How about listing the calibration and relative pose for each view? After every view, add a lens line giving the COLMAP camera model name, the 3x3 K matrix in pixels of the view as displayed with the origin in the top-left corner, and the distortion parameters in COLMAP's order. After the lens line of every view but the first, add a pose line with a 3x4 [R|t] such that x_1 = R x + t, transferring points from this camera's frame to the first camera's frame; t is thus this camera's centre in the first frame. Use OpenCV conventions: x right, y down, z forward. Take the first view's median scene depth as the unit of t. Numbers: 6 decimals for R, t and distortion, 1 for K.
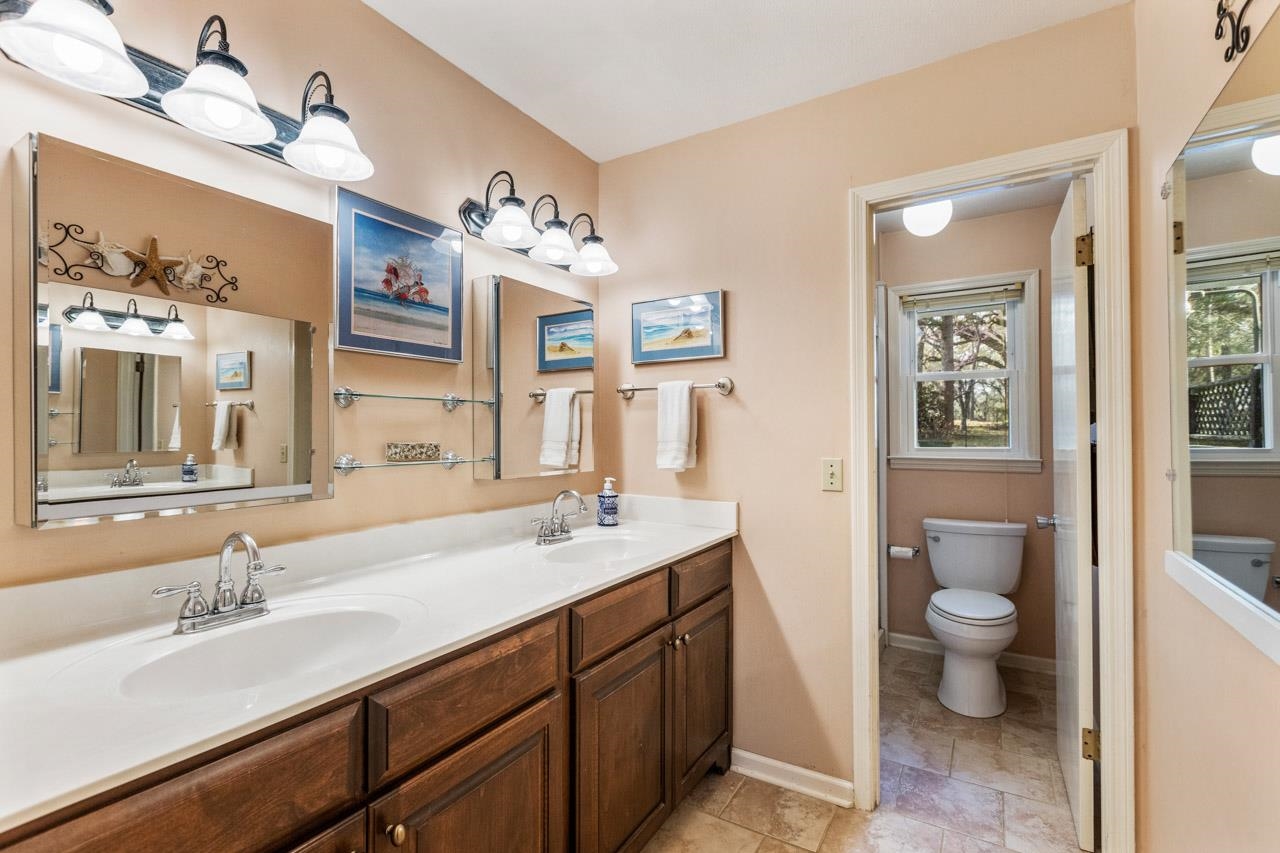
lens RADIAL K [[577.4, 0, 641.5], [0, 577.4, 428.2], [0, 0, 1]] dist [-0.002312, -0.000060]
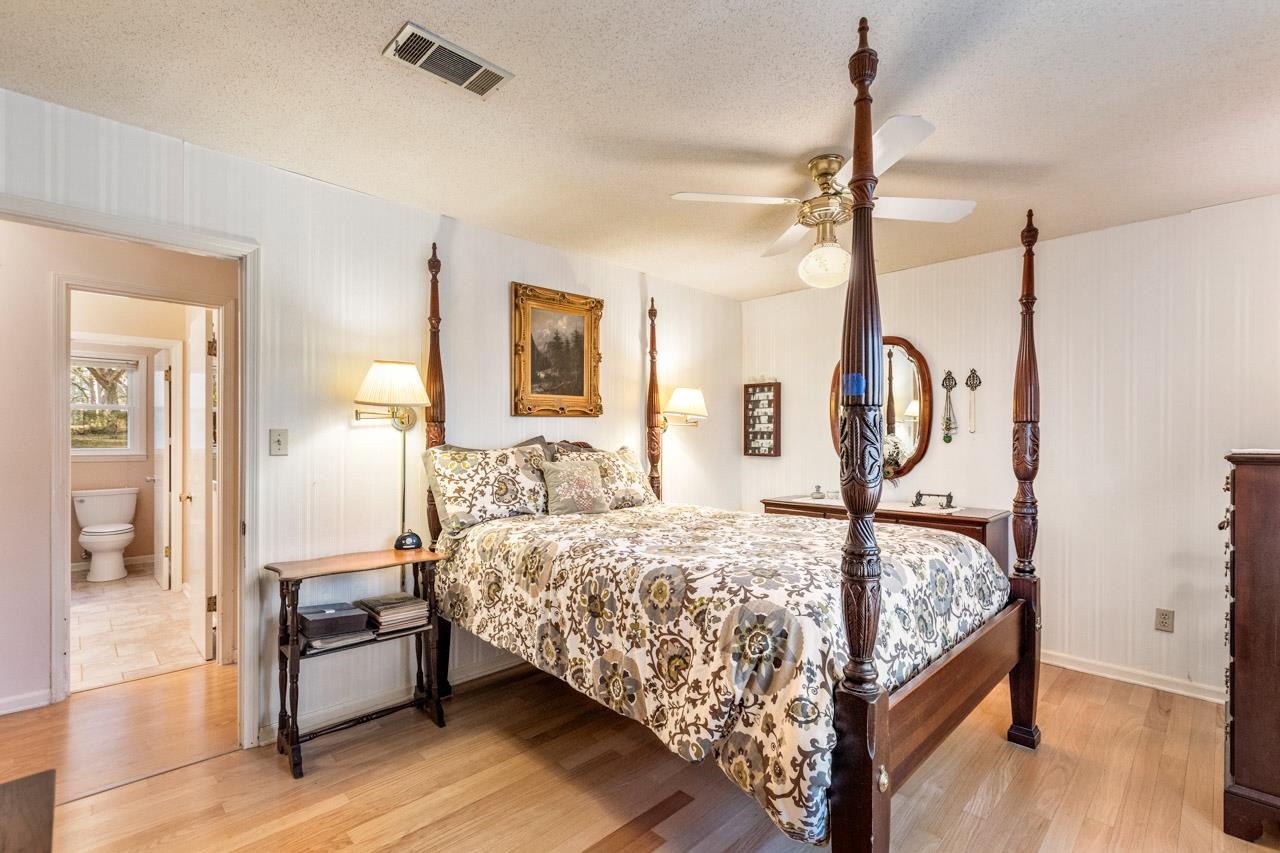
lens RADIAL K [[577.4, 0, 641.9], [0, 577.4, 436.1], [0, 0, 1]] dist [-0.002312, -0.000060]
pose [[0.241250, 0.009213, 0.970419, -0.950745], [-0.009719, 0.999928, -0.007077, -0.011679], [-0.970414, -0.007724, 0.241322, -1.307423]]
